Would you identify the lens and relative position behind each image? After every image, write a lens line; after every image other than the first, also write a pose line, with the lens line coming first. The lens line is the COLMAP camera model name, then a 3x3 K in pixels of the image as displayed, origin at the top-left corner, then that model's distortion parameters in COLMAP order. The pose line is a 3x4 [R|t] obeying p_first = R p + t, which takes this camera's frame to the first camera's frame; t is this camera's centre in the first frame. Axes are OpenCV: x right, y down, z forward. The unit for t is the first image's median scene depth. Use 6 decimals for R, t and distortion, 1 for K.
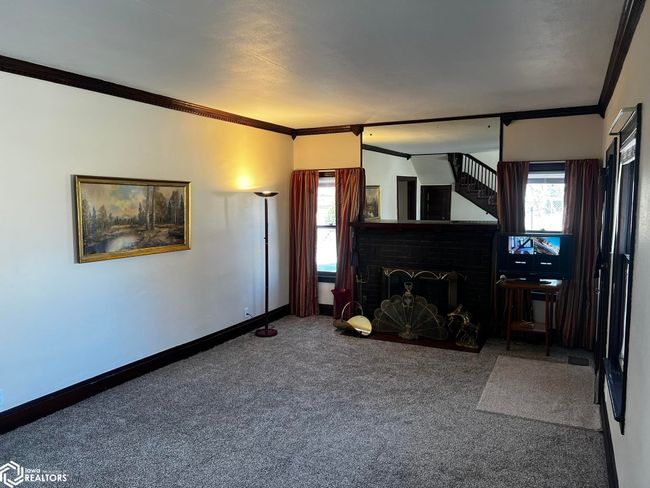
lens RADIAL K [[488.6, 0, 328.6], [0, 488.6, 238.7], [0, 0, 1]] dist [0.037181, -0.027175]
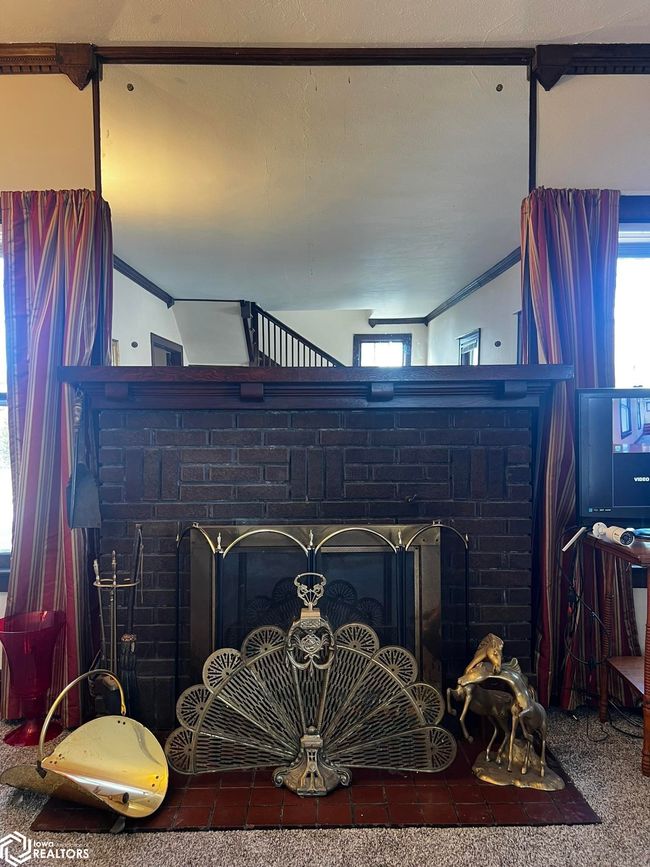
lens RADIAL K [[651.8, 0, 330.0], [0, 651.8, 434.9], [0, 0, 1]] dist [0.037181, -0.027175]
pose [[0.894402, -0.012945, 0.447077, 0.013871], [0.040757, 0.997781, -0.052647, 0.032737], [-0.445403, 0.065309, 0.892945, 0.685030]]
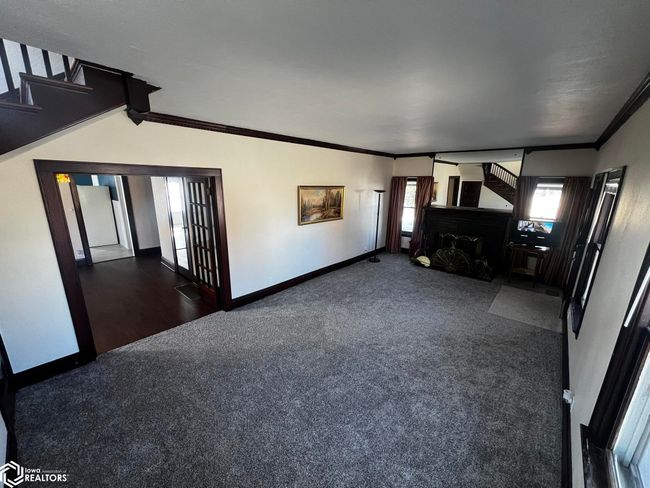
lens RADIAL K [[258.1, 0, 329.0], [0, 258.1, 245.1], [0, 0, 1]] dist [0.000480, 0.001085]
pose [[0.965269, 0.078757, -0.249104, -0.052801], [-0.037656, 0.985466, 0.165648, -0.044636], [0.258530, -0.150515, 0.954205, -0.073656]]
